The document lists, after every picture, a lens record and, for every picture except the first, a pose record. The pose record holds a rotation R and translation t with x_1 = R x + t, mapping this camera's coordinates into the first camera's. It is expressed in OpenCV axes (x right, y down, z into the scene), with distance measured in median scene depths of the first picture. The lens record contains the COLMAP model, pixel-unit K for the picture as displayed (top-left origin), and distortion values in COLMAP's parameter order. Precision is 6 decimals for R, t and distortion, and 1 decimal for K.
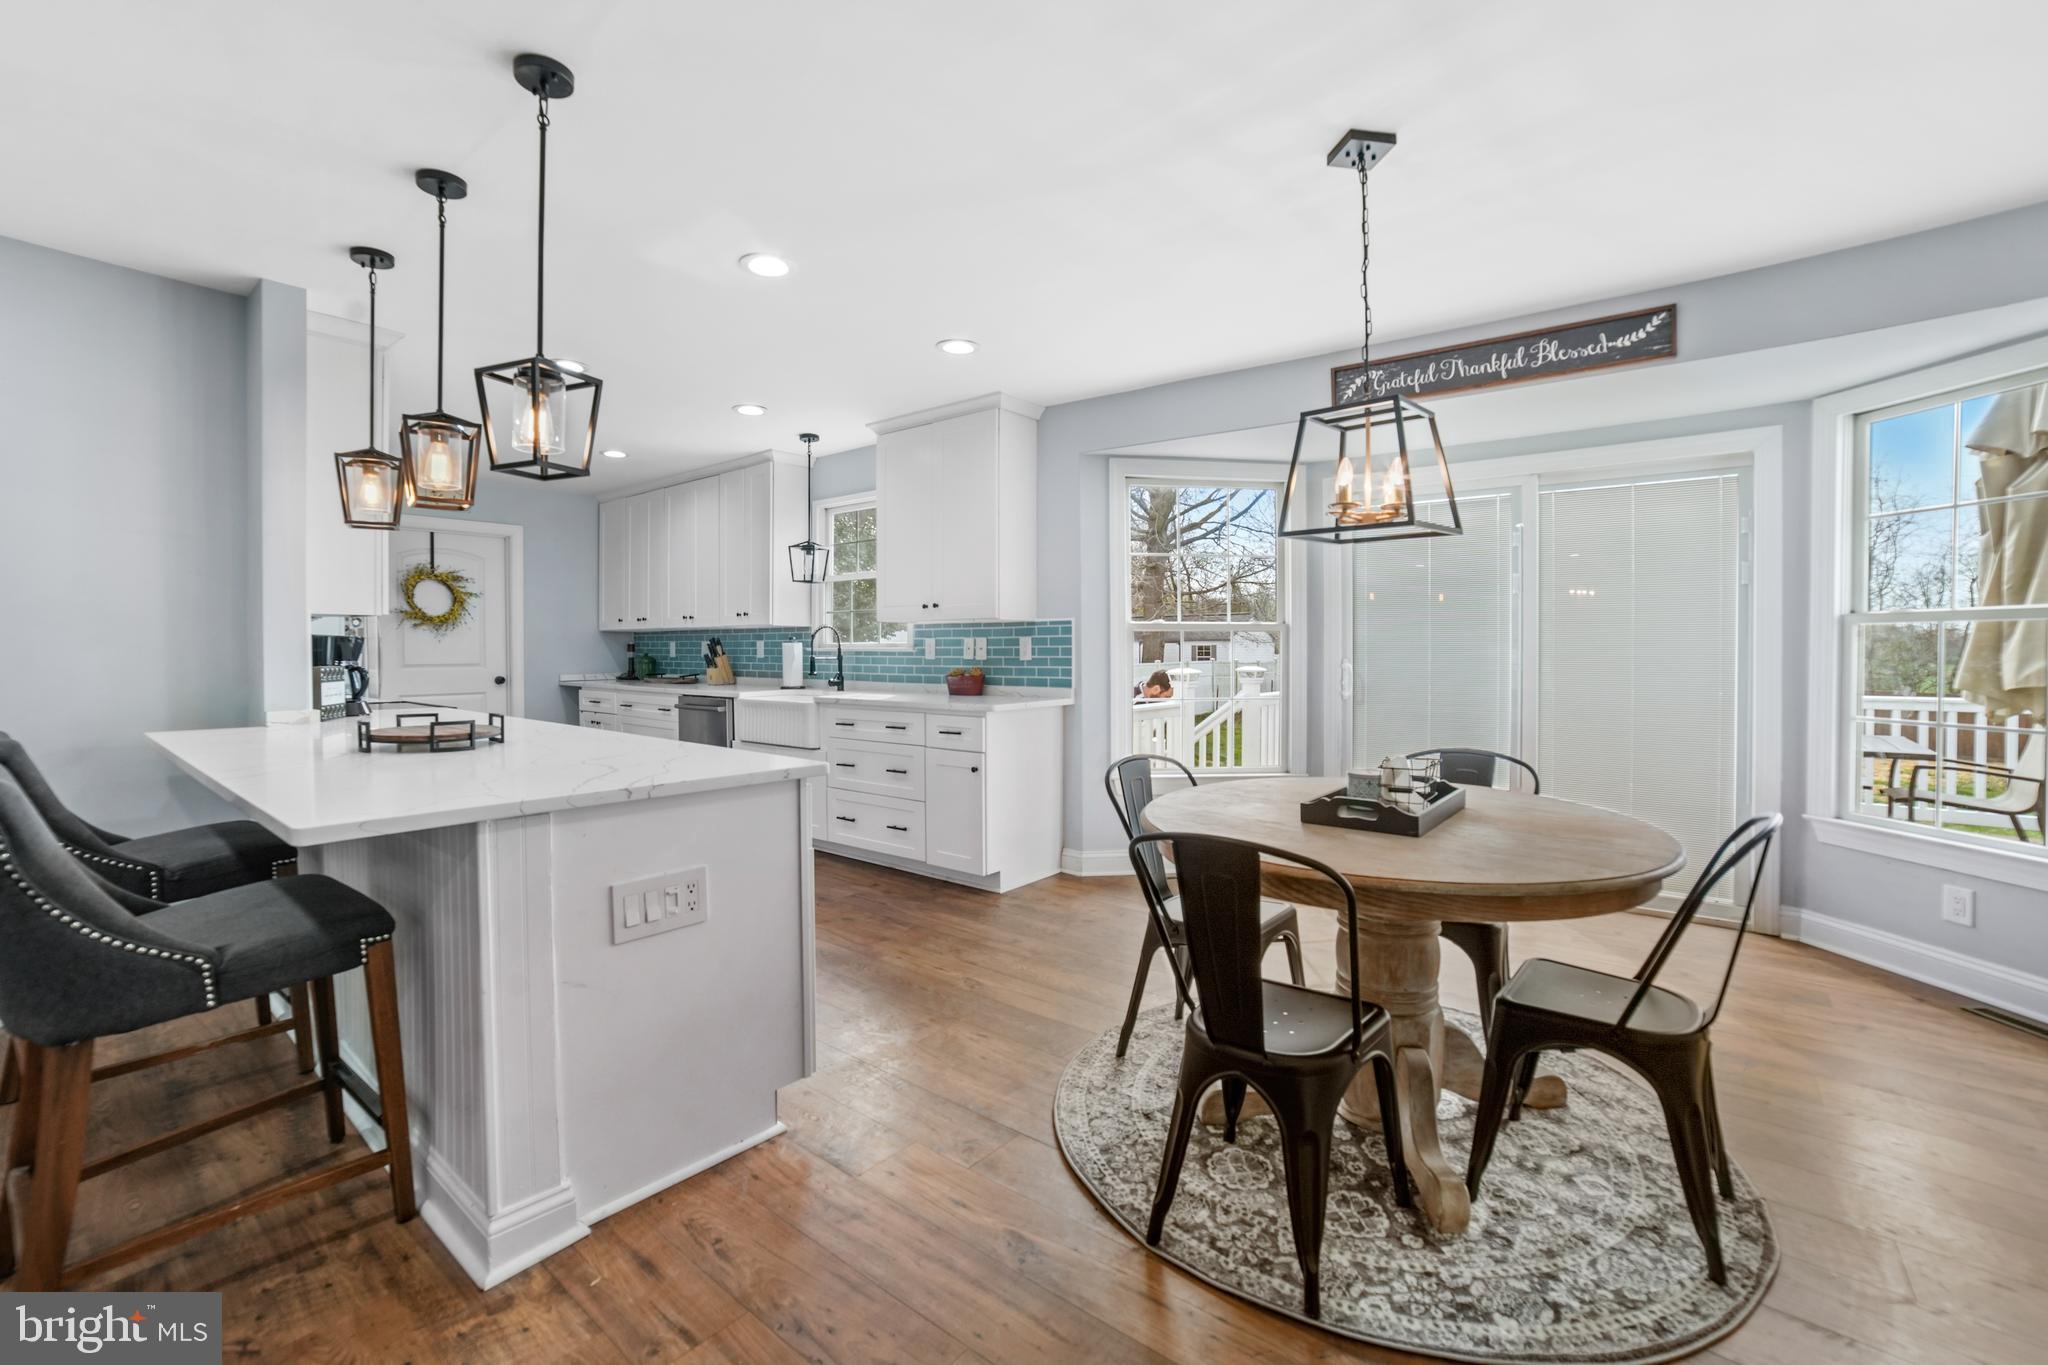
lens RADIAL K [[911.1, 0, 1023.3], [0, 911.1, 645.7], [0, 0, 1]] dist [-0.051324, 0.000374]
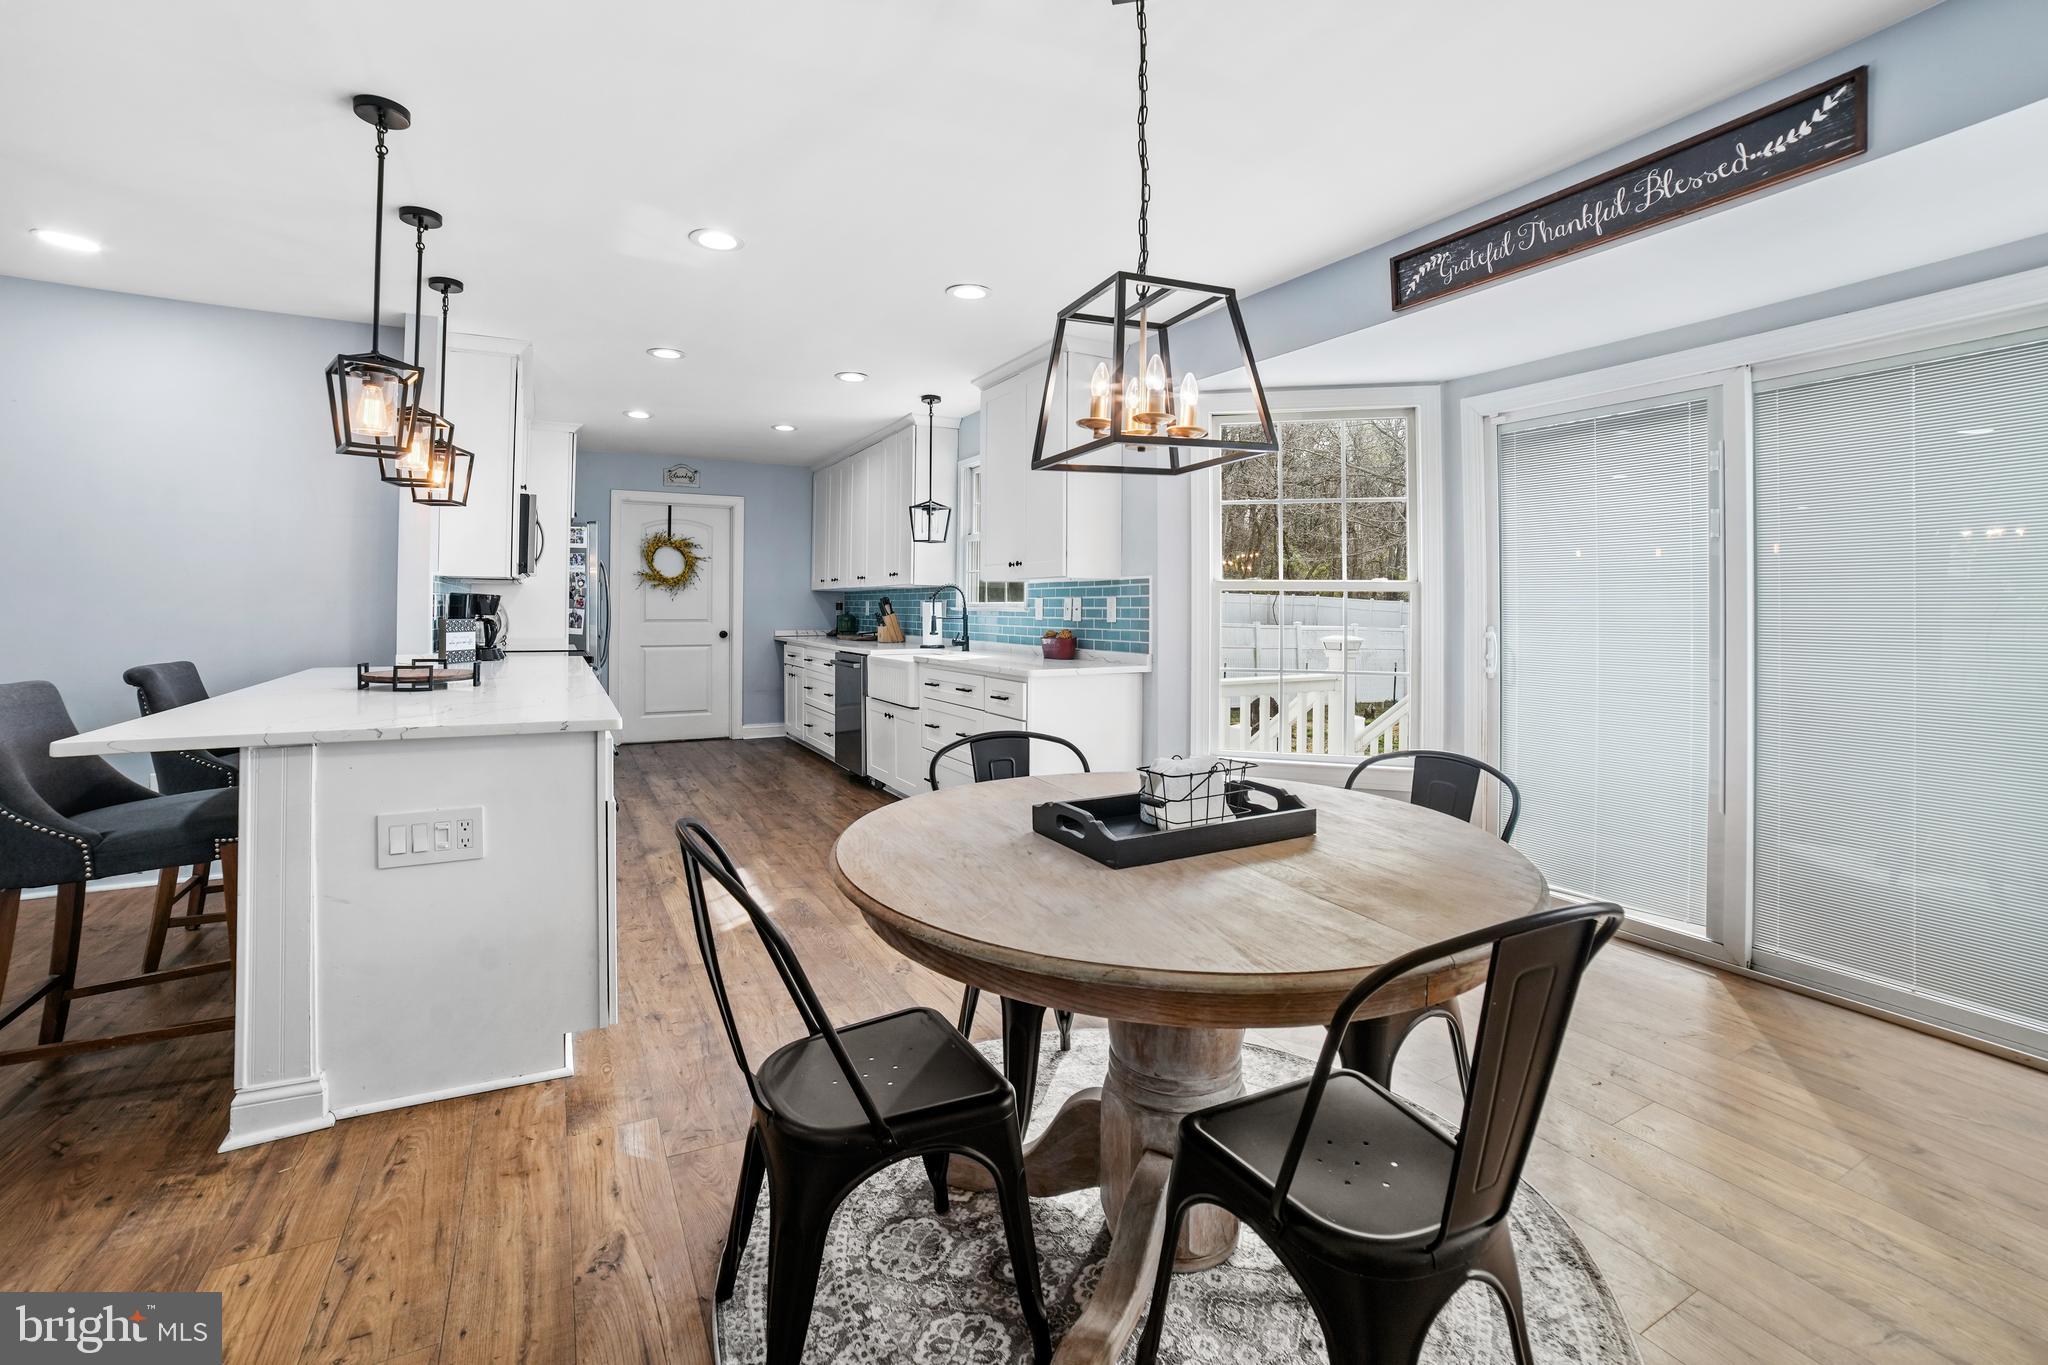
lens RADIAL K [[923.3, 0, 1017.7], [0, 923.3, 582.2], [0, 0, 1]] dist [-0.035426, 0.000451]
pose [[0.915126, -0.003981, -0.403148, 0.297280], [-0.006932, 0.999648, -0.025607, 0.000059], [0.403108, 0.026229, 0.914776, 0.115134]]
